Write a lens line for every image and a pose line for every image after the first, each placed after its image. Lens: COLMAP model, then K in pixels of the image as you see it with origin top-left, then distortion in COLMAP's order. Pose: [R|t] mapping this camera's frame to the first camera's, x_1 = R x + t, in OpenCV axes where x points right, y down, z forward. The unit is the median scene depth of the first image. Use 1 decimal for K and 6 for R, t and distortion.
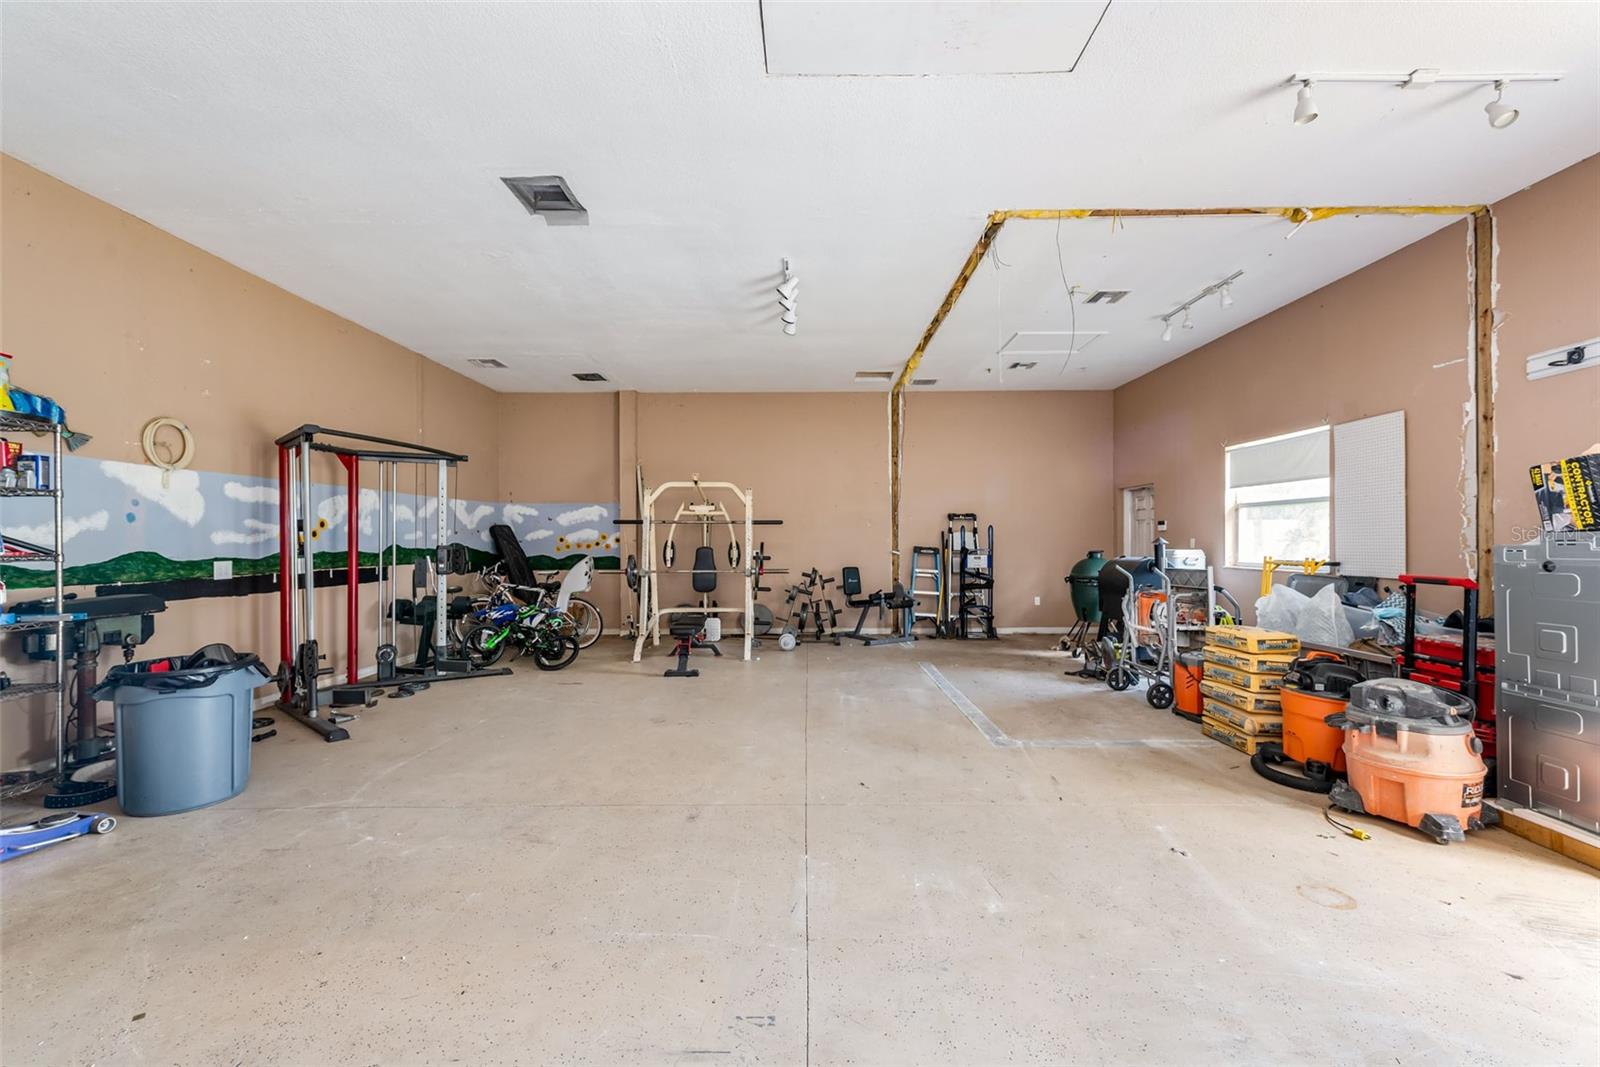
lens RADIAL K [[637.8, 0, 799.5], [0, 637.8, 549.9], [0, 0, 1]] dist [0.007182, -0.000380]
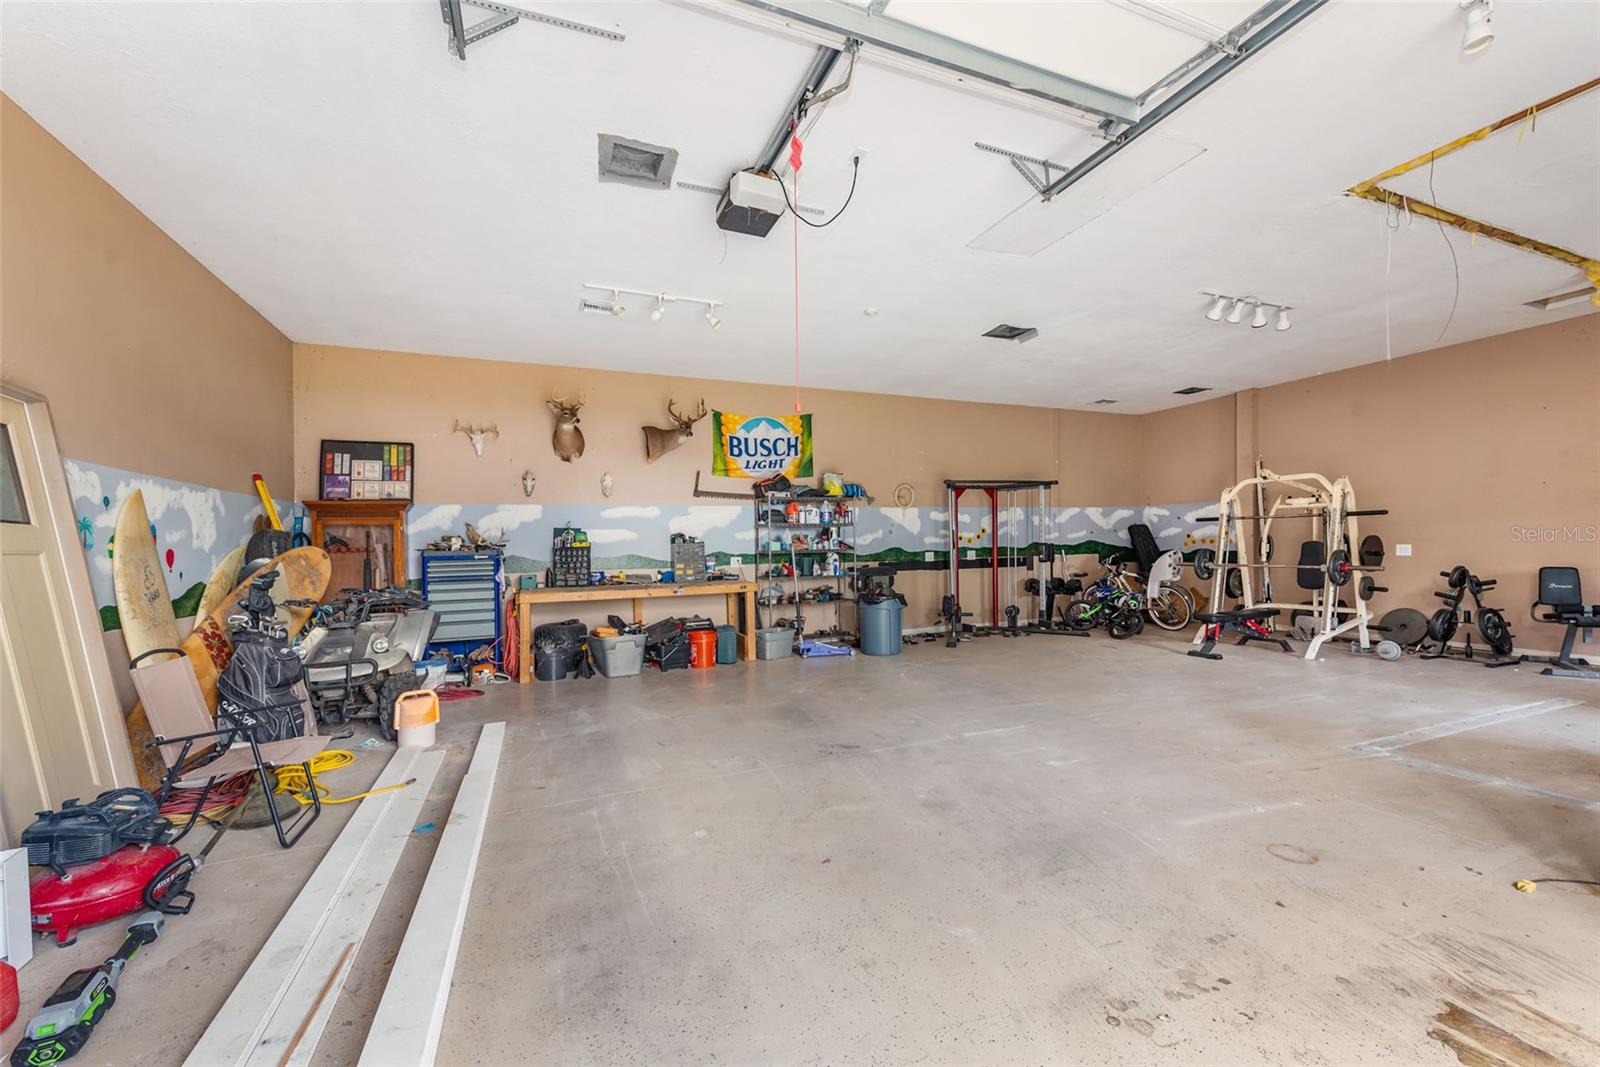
lens RADIAL K [[637.8, 0, 801.8], [0, 637.8, 539.8], [0, 0, 1]] dist [0.007182, -0.000380]
pose [[0.382369, -0.013029, -0.923918, 0.719208], [0.005589, 0.999915, -0.011787, 0.000469], [0.923993, -0.000657, 0.382410, -0.100982]]
